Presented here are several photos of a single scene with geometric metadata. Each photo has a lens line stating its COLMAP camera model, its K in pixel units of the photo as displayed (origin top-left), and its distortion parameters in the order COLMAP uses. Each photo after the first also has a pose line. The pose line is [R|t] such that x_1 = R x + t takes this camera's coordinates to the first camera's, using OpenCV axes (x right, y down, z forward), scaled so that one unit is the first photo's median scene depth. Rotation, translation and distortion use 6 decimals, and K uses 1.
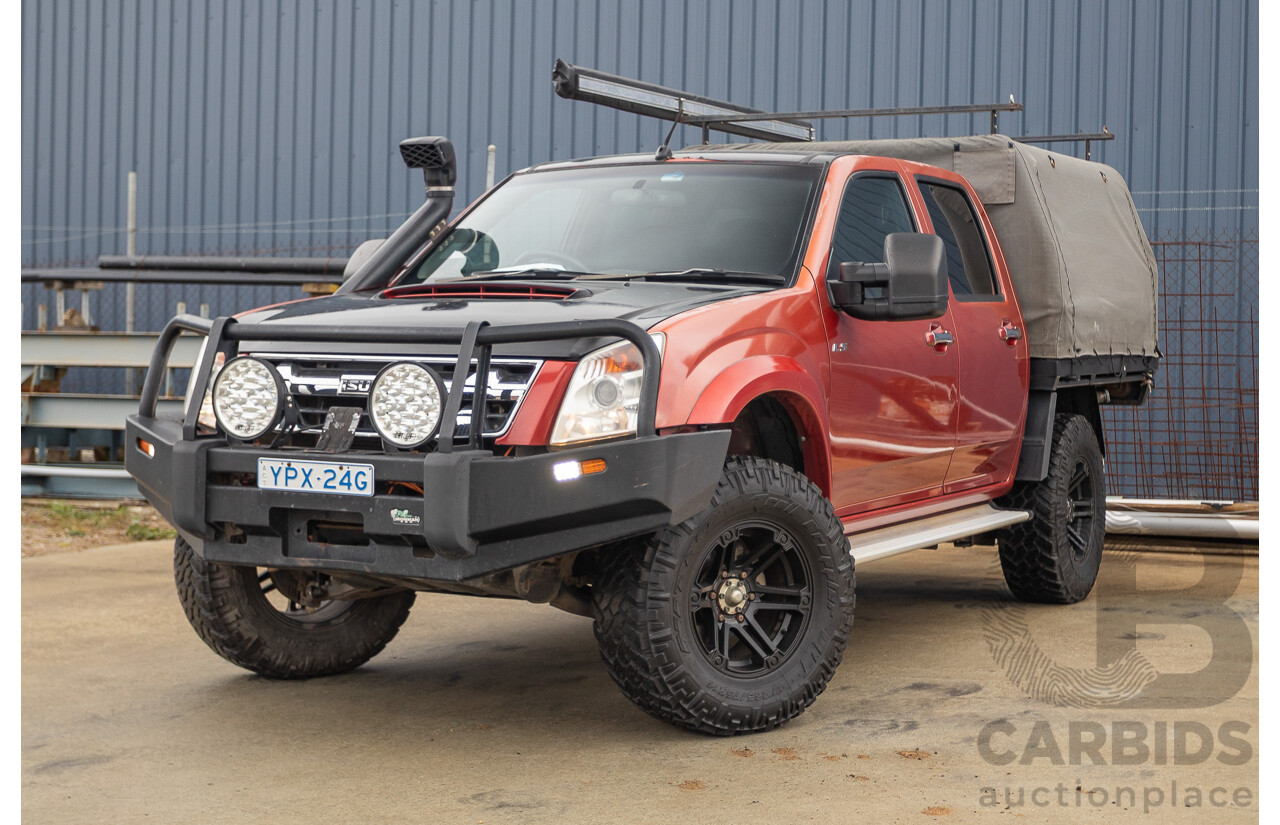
lens RADIAL K [[2242.9, 0, 643.1], [0, 2242.9, 331.8], [0, 0, 1]] dist [-0.024605, 0.000000]
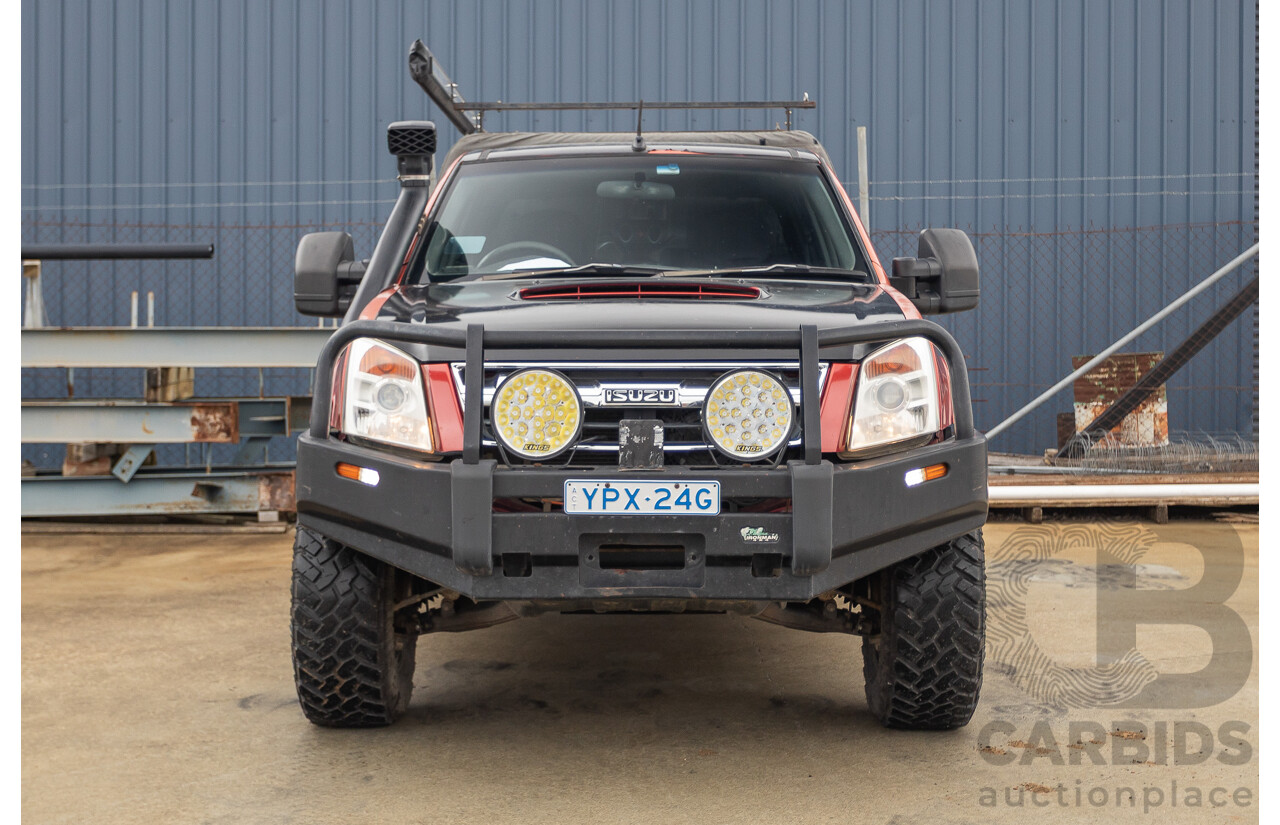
lens RADIAL K [[2095.5, 0, 620.2], [0, 2095.5, 380.6], [0, 0, 1]] dist [-0.001108, 0.000000]
pose [[0.891142, -0.029437, 0.452769, -0.526136], [0.013691, 0.999183, 0.038016, -0.015000], [-0.453518, -0.027679, 0.890817, 0.239495]]
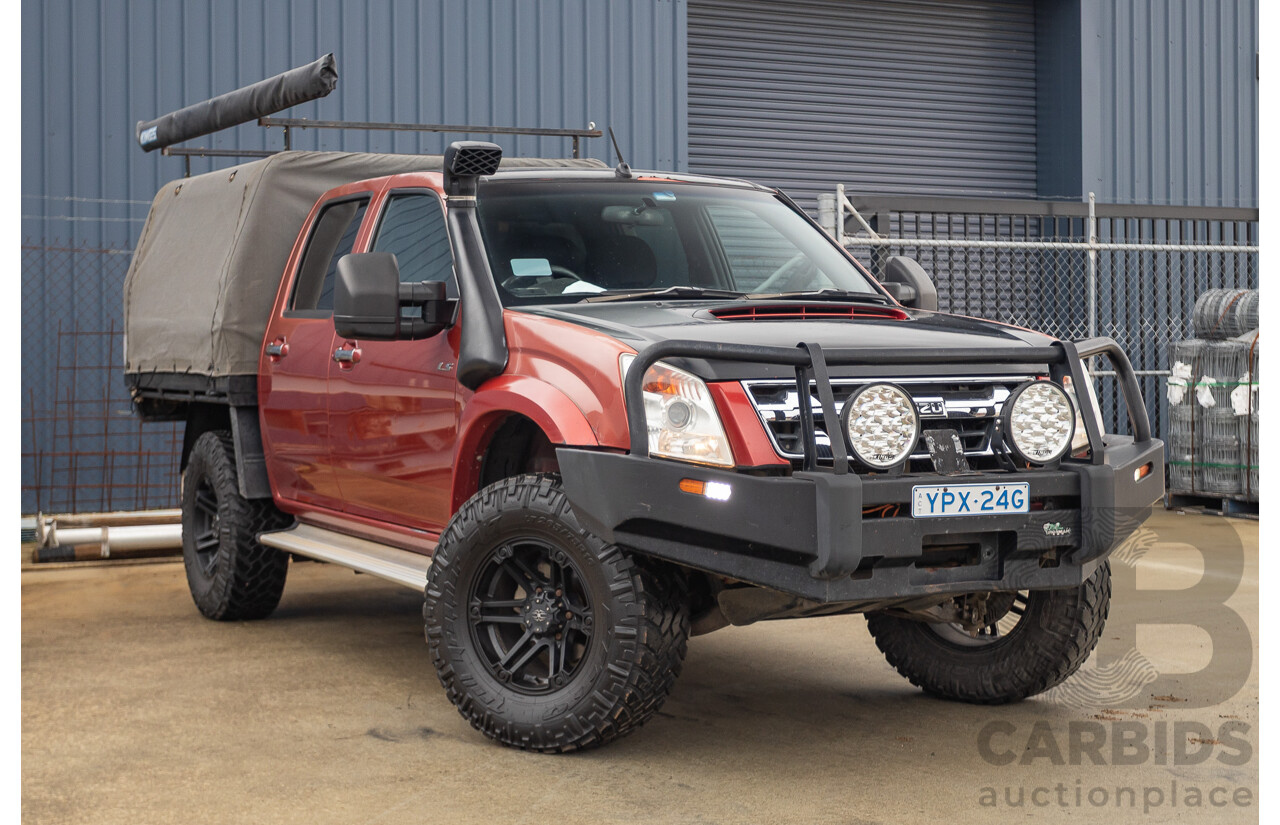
lens RADIAL K [[2242.9, 0, 595.1], [0, 2242.9, 371.5], [0, 0, 1]] dist [-0.024605, 0.000000]
pose [[0.594729, -0.028757, 0.803411, -1.020653], [0.015513, 0.999584, 0.024295, -0.018722], [-0.803776, -0.001985, 0.594928, 0.528155]]
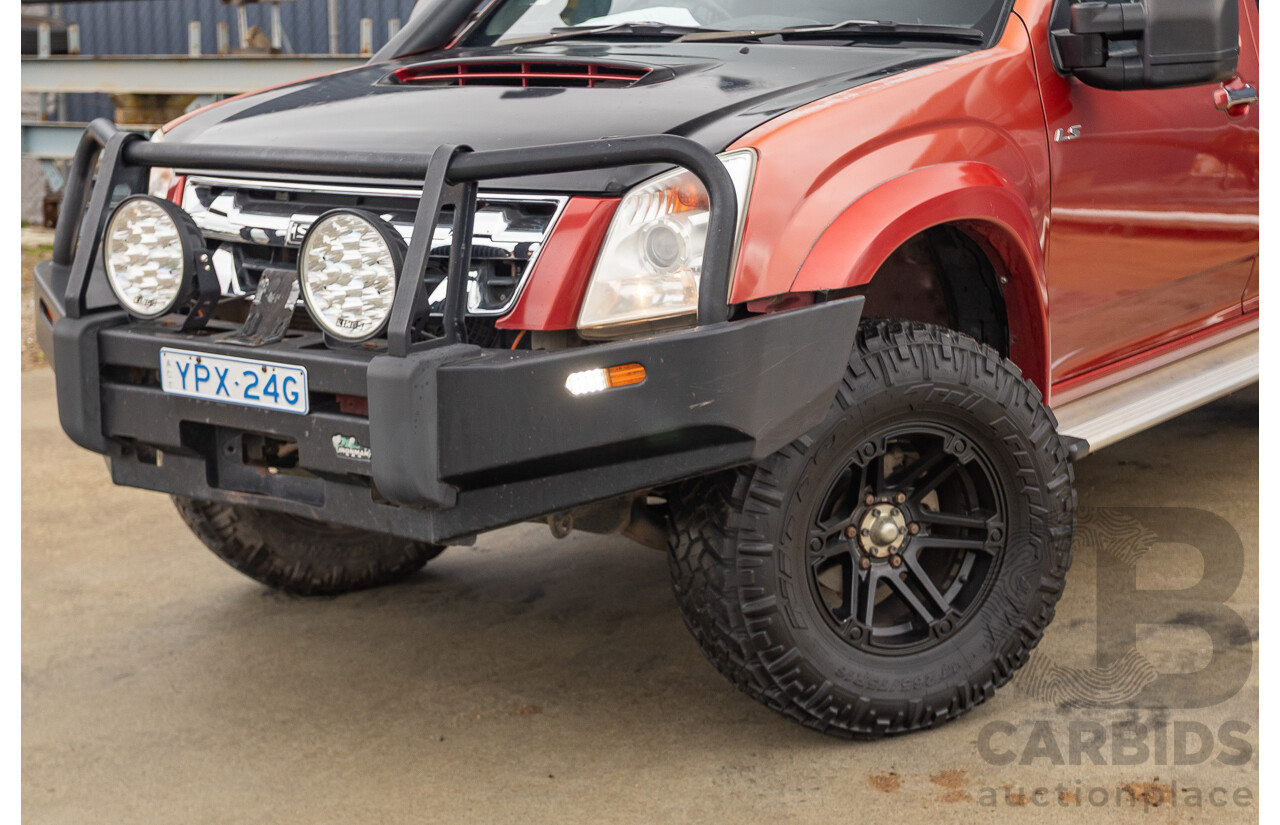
lens RADIAL K [[2242.9, 0, 606.2], [0, 2242.9, 377.7], [0, 0, 1]] dist [-0.024605, 0.000000]
pose [[0.983811, -0.002612, -0.179189, 0.081982], [0.033629, 0.984822, 0.170281, -0.045425], [0.176024, -0.173550, 0.968966, 0.360705]]
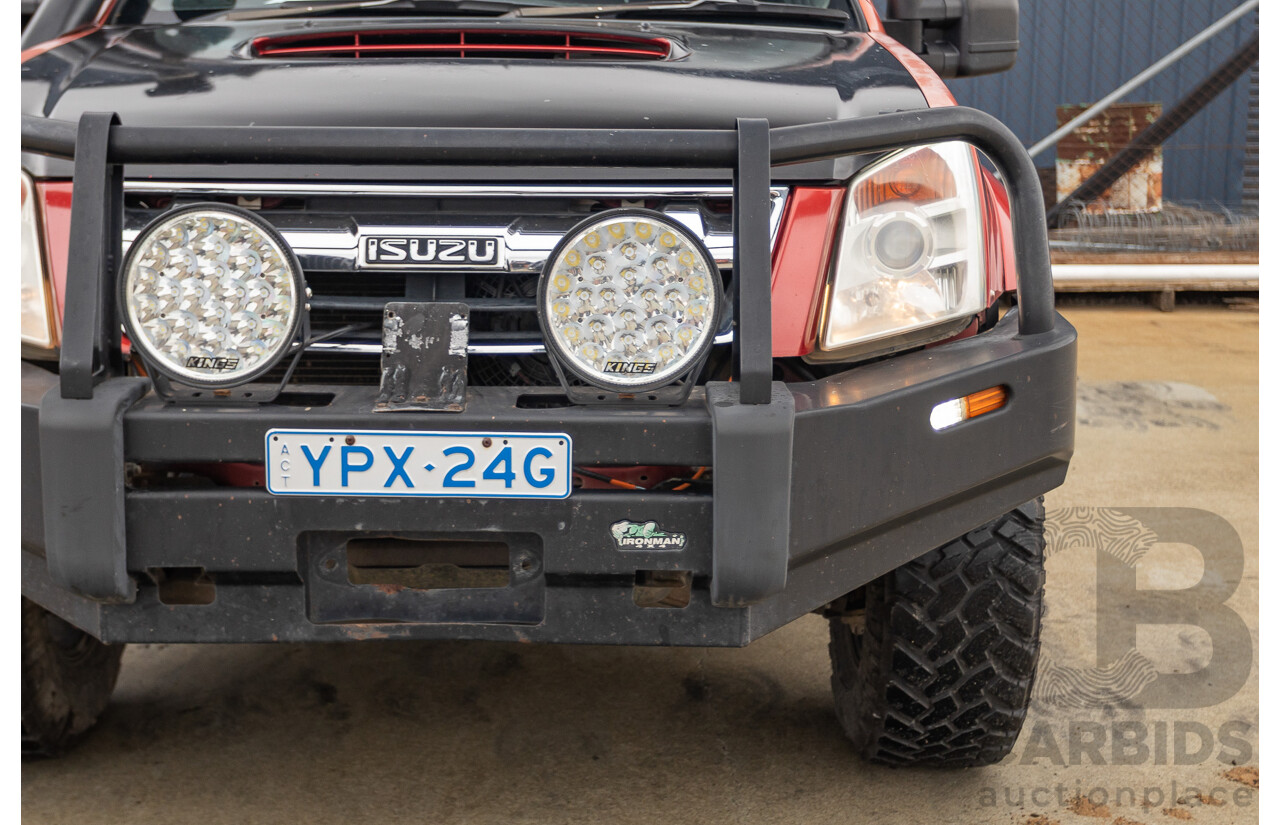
lens RADIAL K [[1859.1, 0, 622.7], [0, 1859.1, 398.8], [0, 0, 1]] dist [0.002385, 0.000000]
pose [[0.883257, -0.095366, 0.459090, -0.277932], [0.004125, 0.980641, 0.195772, -0.023309], [-0.468872, -0.171023, 0.866551, 0.632536]]
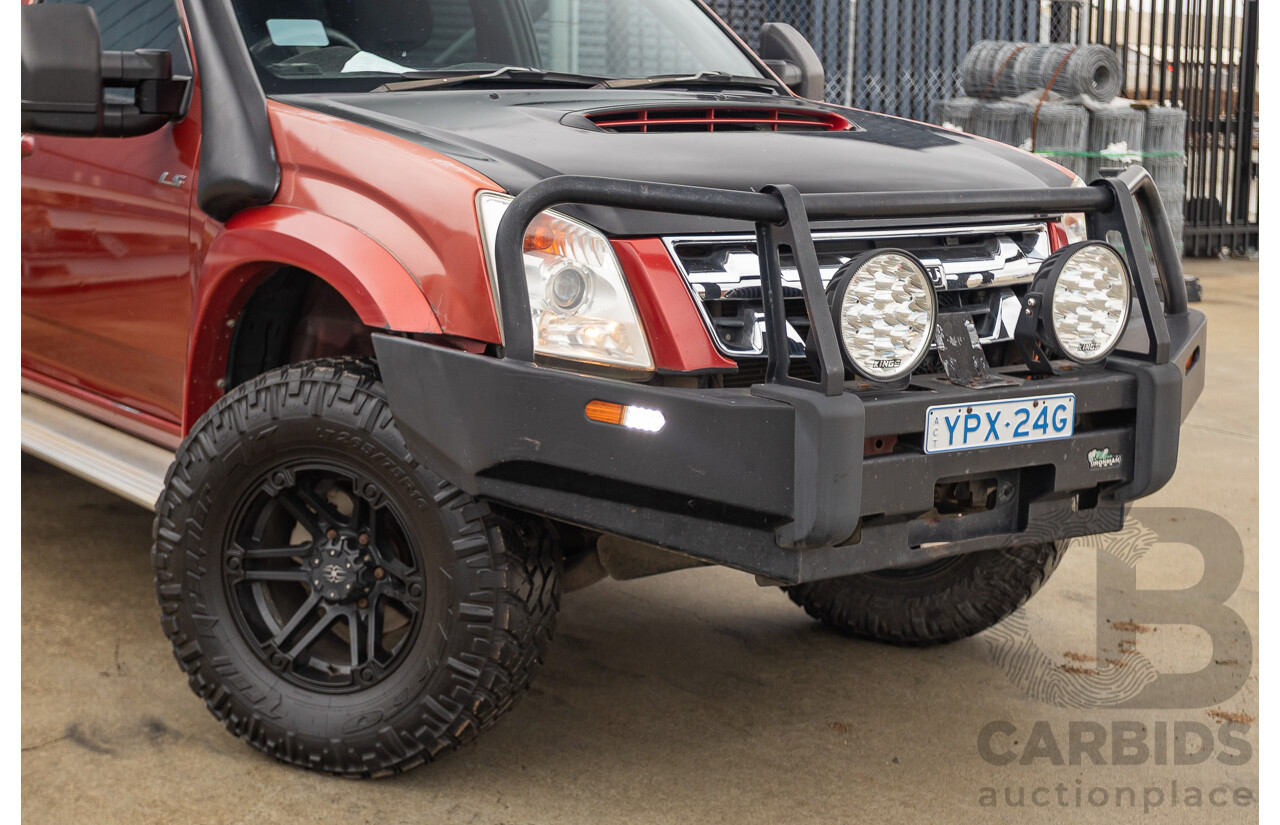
lens RADIAL K [[2242.9, 0, 635.4], [0, 2242.9, 406.4], [0, 0, 1]] dist [-0.024605, 0.000000]
pose [[0.436722, -0.144476, 0.887919, -0.770739], [-0.016483, 0.985569, 0.168472, -0.050180], [-0.899446, -0.088211, 0.428038, 0.792071]]
